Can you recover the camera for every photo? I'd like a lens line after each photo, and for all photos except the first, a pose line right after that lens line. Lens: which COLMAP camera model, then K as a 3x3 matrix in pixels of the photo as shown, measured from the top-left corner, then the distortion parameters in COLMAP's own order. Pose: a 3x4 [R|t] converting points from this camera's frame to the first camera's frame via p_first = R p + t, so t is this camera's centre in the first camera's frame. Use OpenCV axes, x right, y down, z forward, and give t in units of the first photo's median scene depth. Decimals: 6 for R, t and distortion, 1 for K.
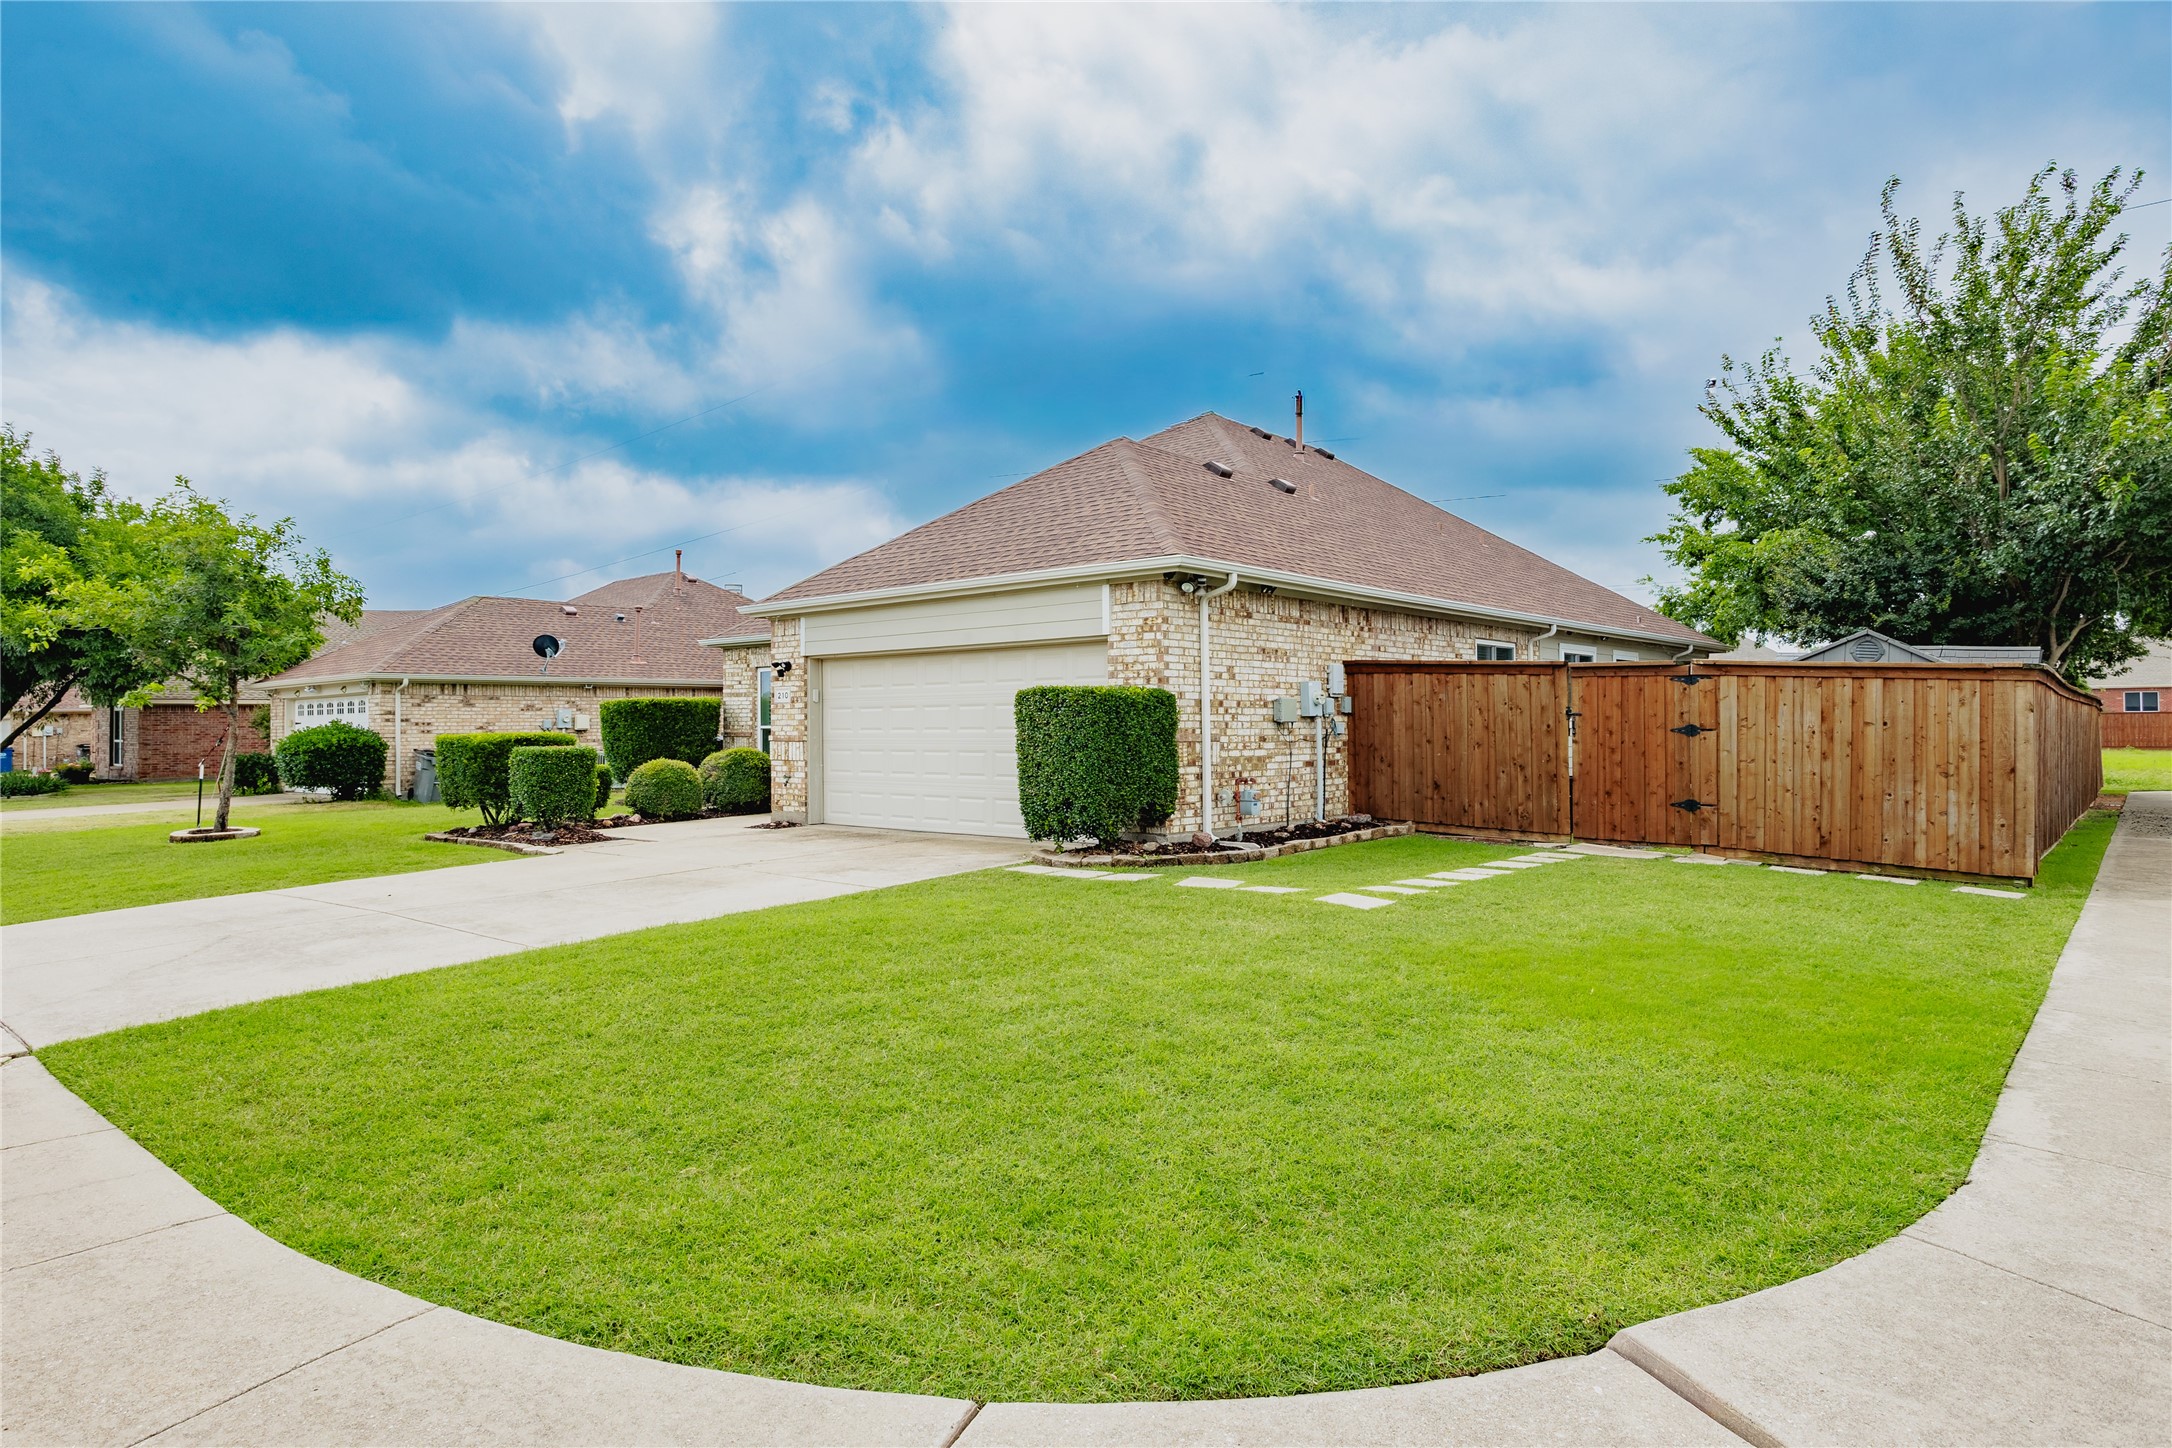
lens RADIAL K [[1250.4, 0, 1089.2], [0, 1250.4, 726.6], [0, 0, 1]] dist [-0.000739, -0.000014]
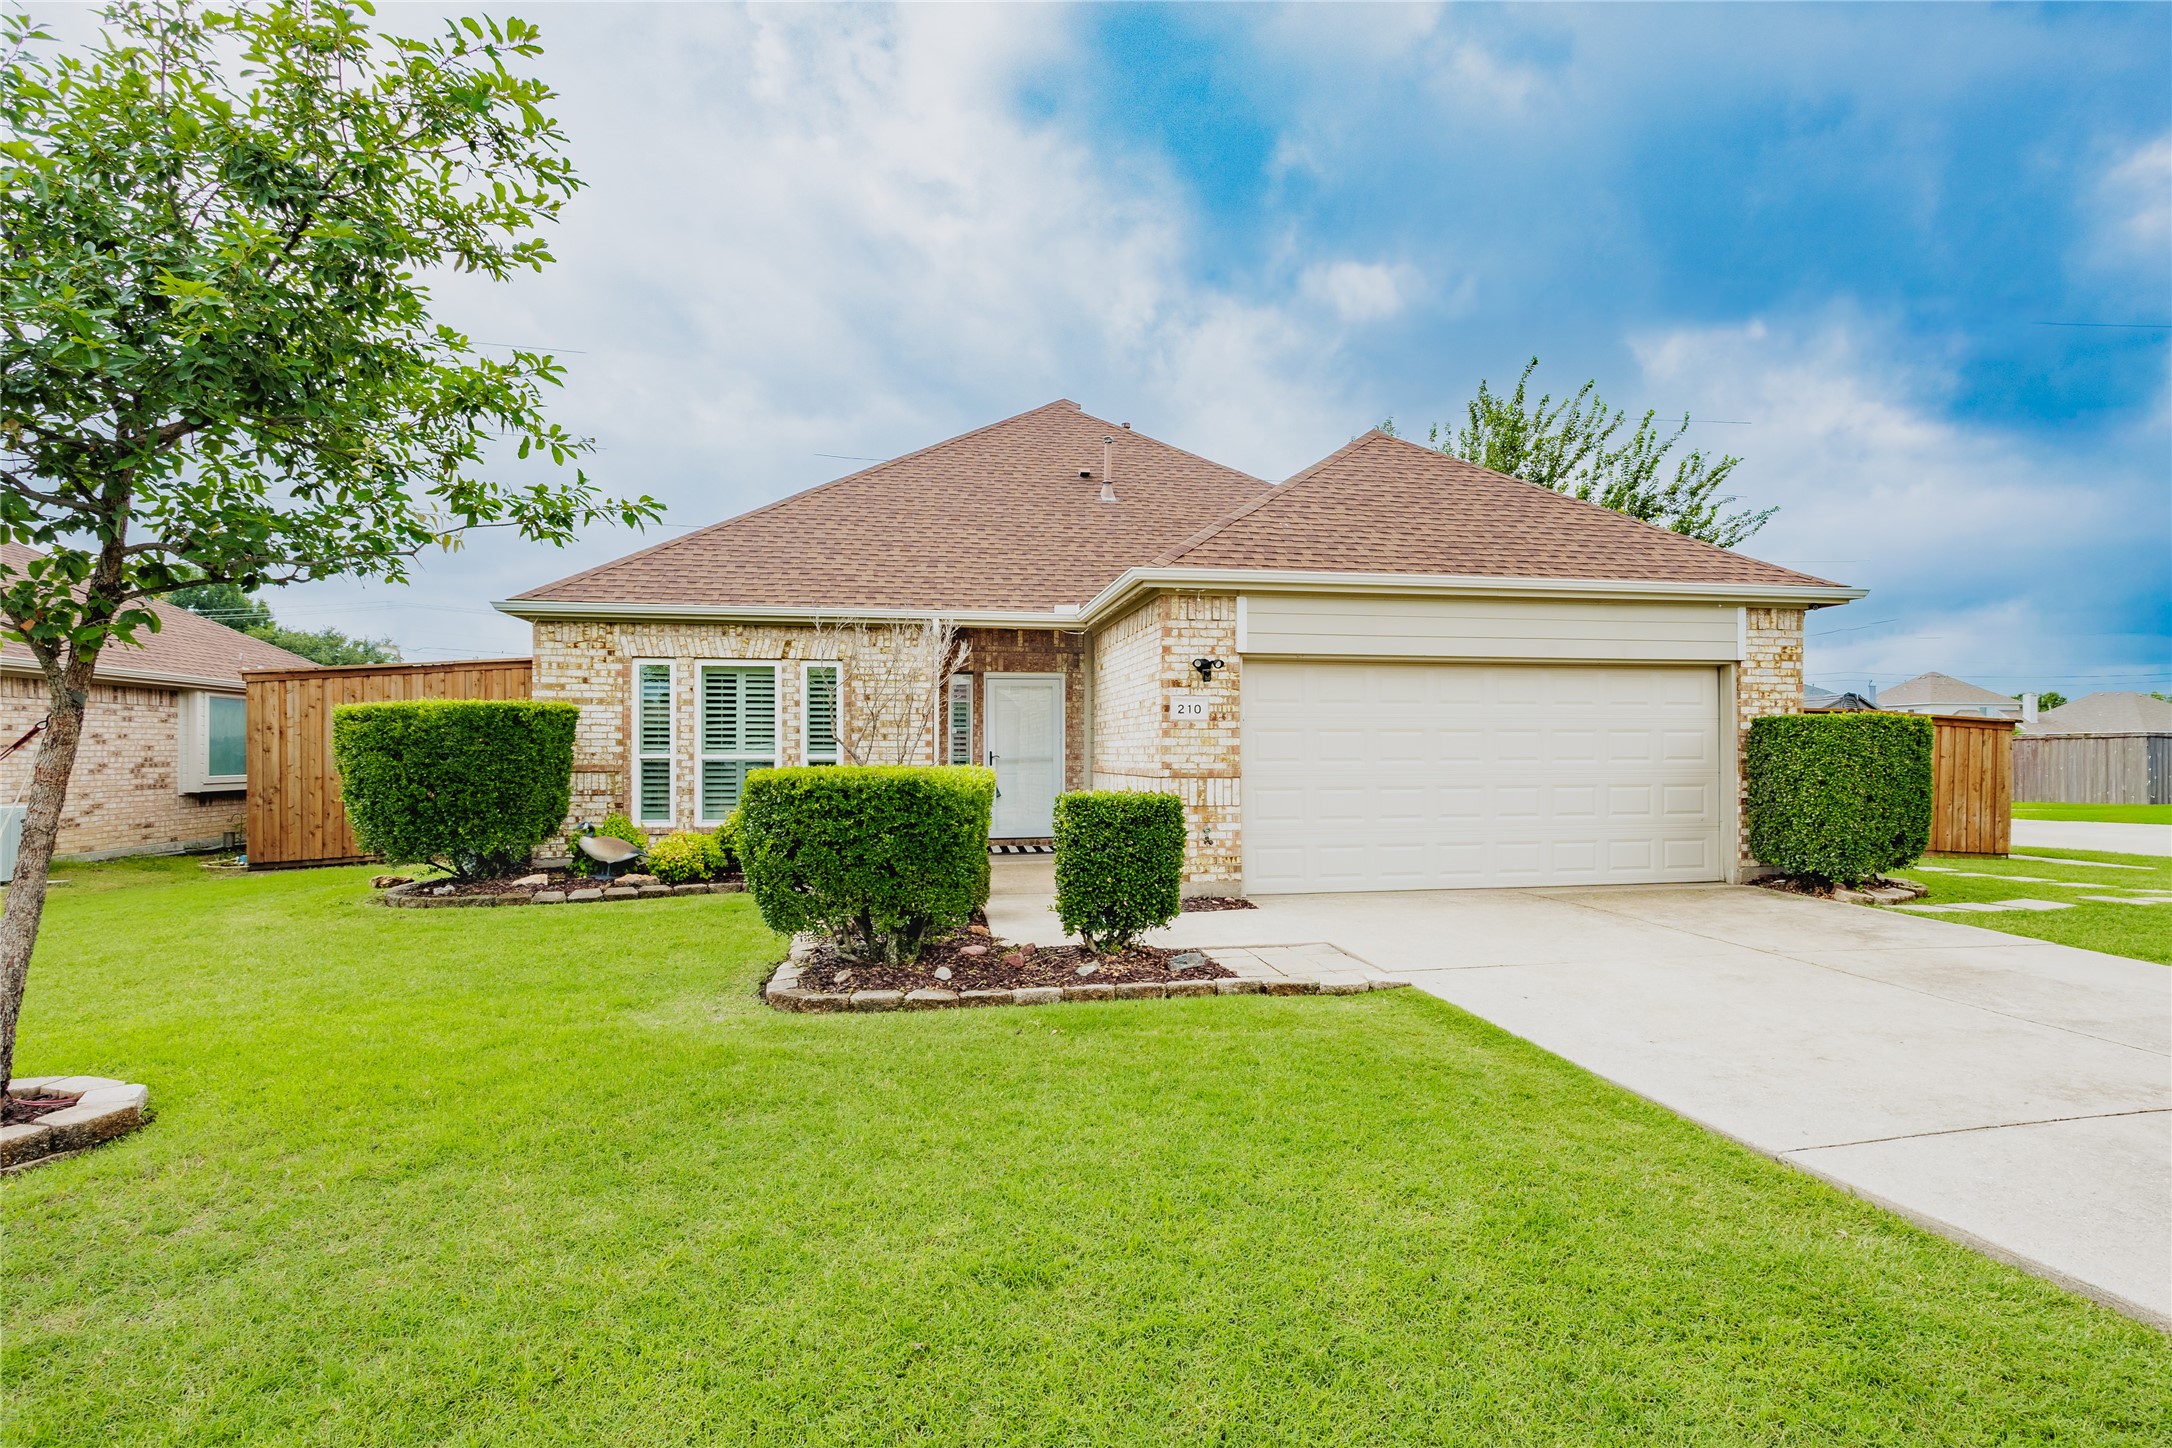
lens RADIAL K [[1083.1, 0, 1087.2], [0, 1083.1, 732.9], [0, 0, 1]] dist [-0.040108, 0.004050]
pose [[0.638397, 0.025646, 0.769280, -0.924919], [-0.003682, 0.999535, -0.030266, 0.007581], [-0.769698, 0.016489, 0.638195, 0.875621]]
